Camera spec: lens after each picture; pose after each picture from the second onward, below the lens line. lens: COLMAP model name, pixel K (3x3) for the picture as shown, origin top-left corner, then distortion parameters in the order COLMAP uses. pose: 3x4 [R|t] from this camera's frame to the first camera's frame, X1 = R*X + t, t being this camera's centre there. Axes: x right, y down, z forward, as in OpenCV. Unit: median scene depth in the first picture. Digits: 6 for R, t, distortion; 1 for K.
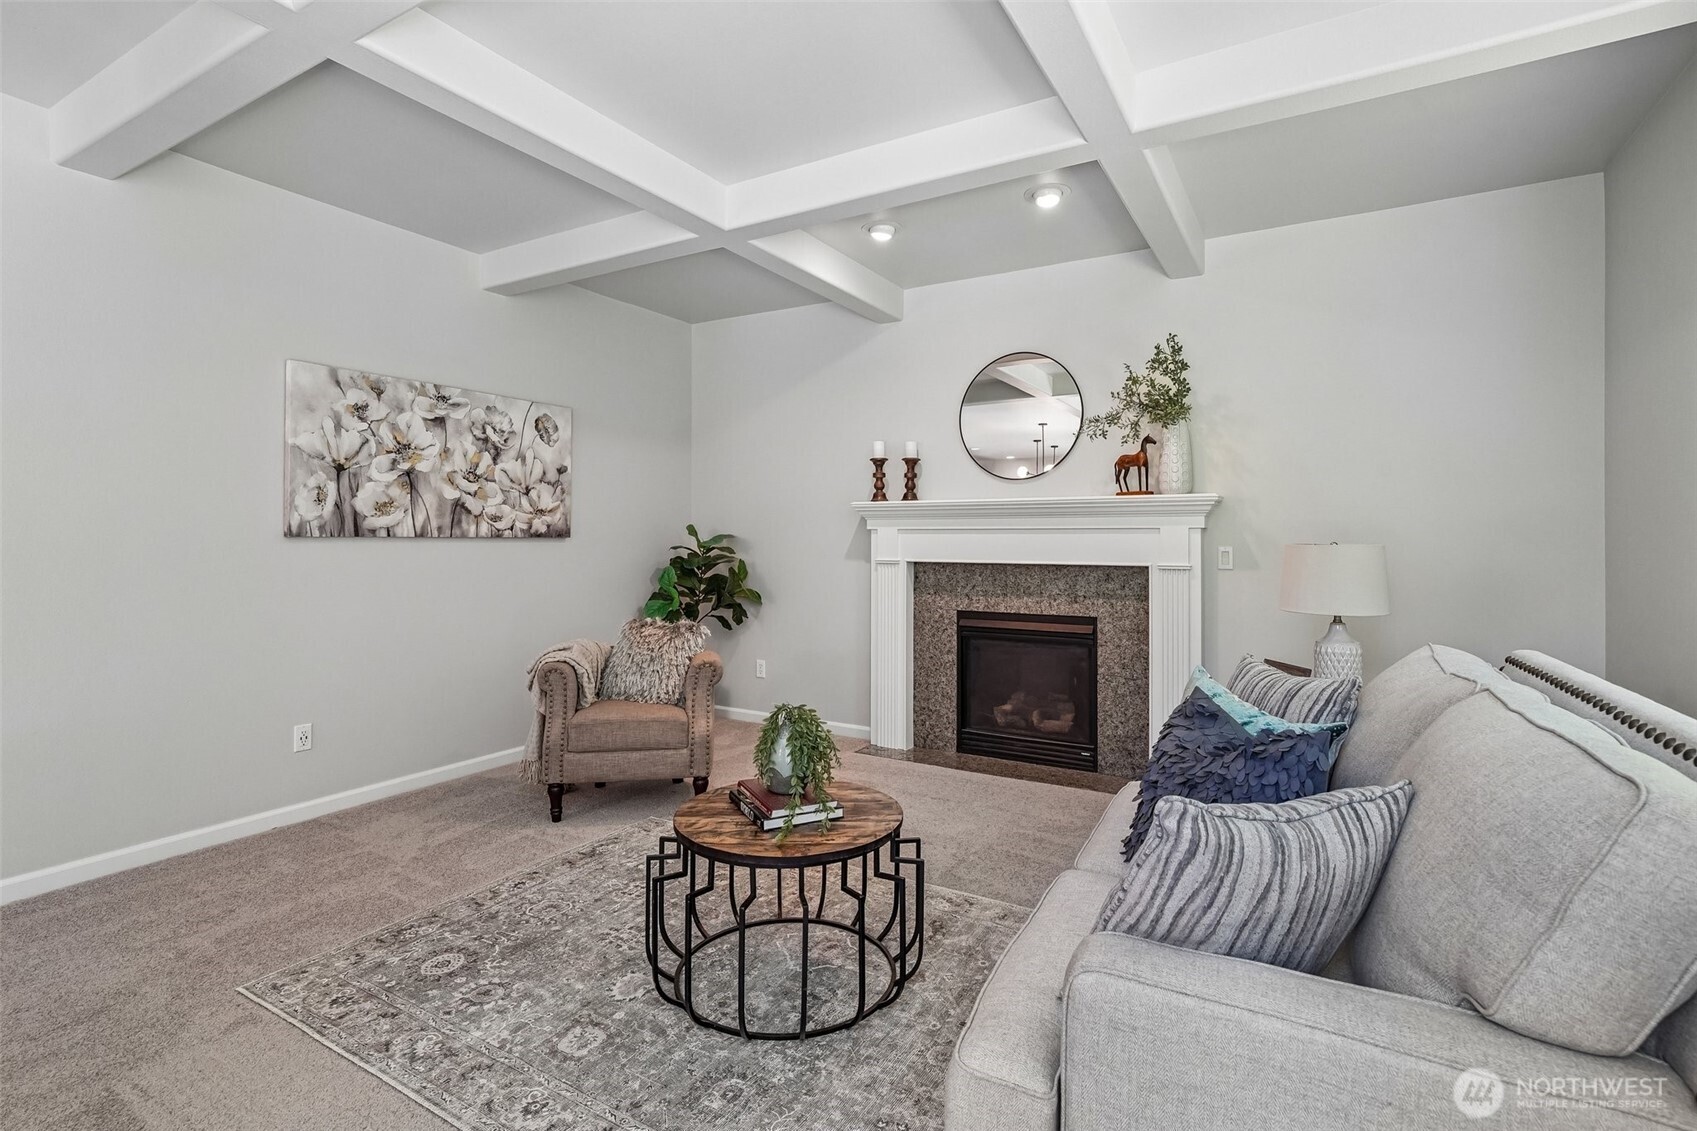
lens RADIAL K [[795.8, 0, 851.3], [0, 795.8, 556.8], [0, 0, 1]] dist [-0.000022, 0.000008]
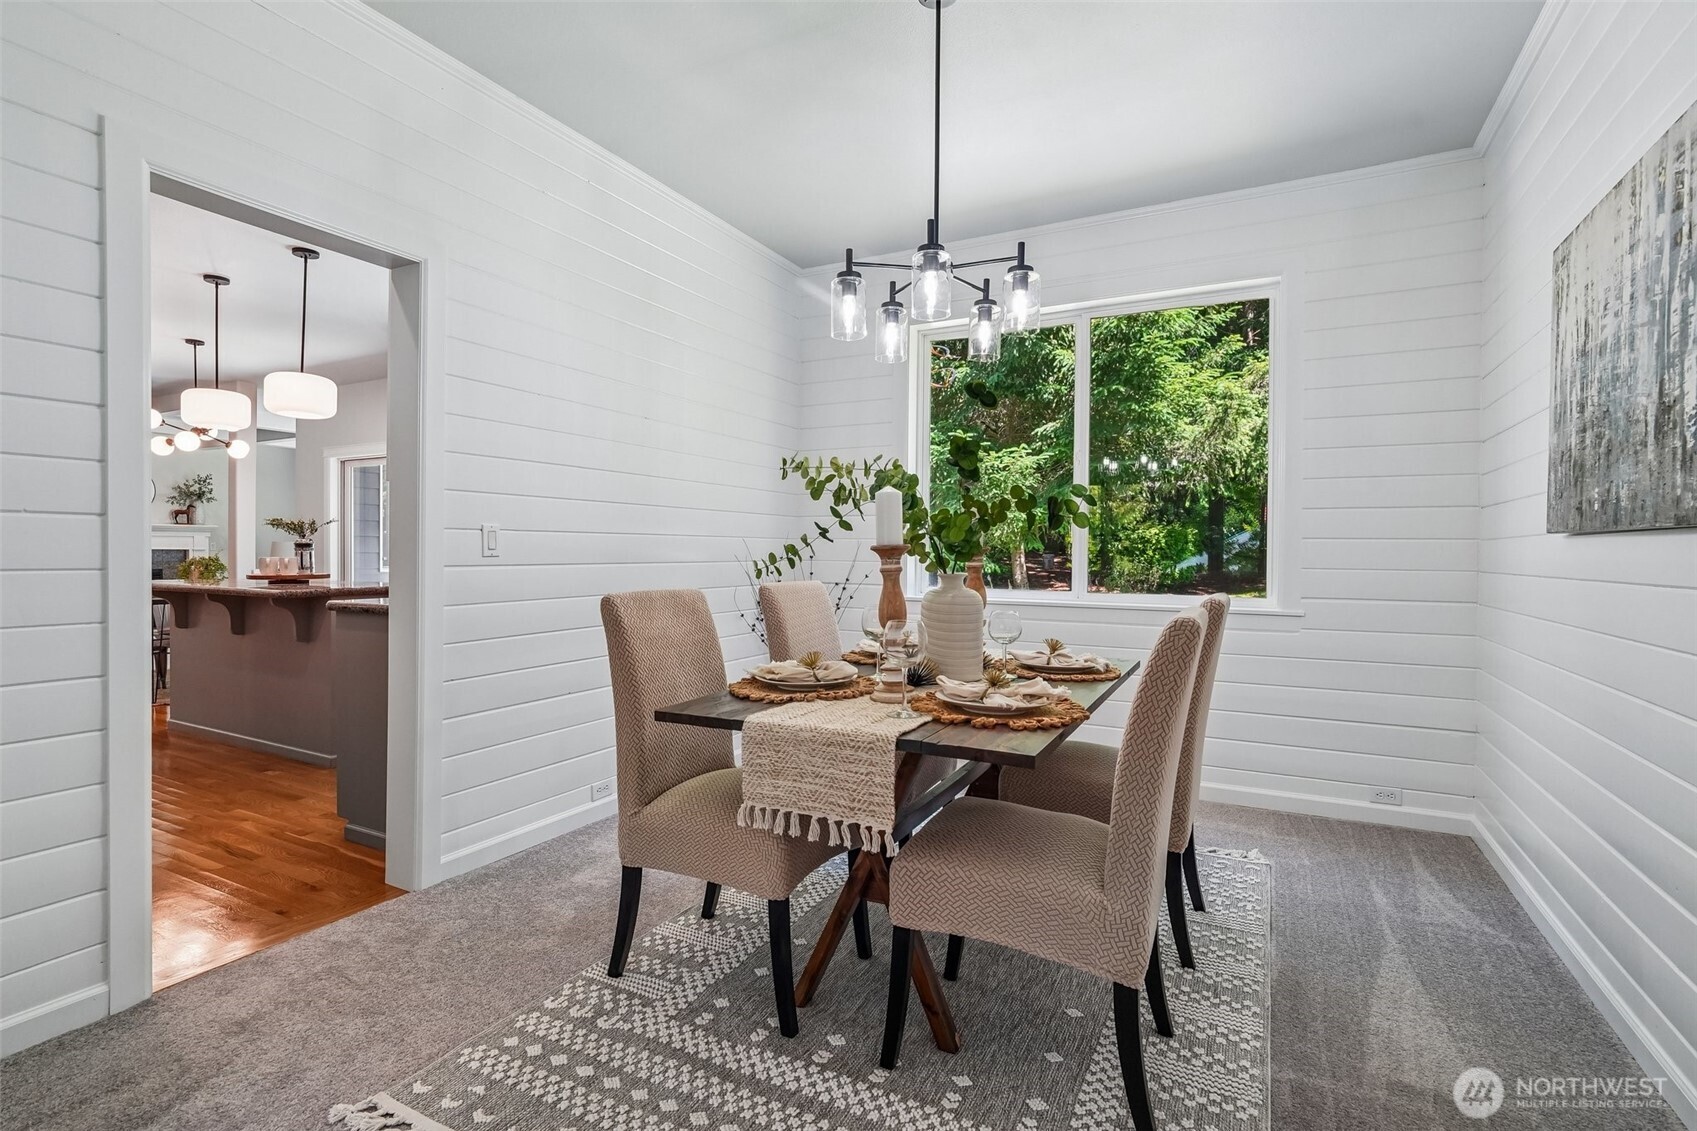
lens RADIAL K [[795.8, 0, 847.9], [0, 795.8, 561.1], [0, 0, 1]] dist [-0.000022, 0.000008]
pose [[-0.049132, -0.013530, 0.998701, -2.571407], [0.006259, 0.999884, 0.013854, 0.028462], [-0.998773, 0.006931, -0.049042, -1.209395]]
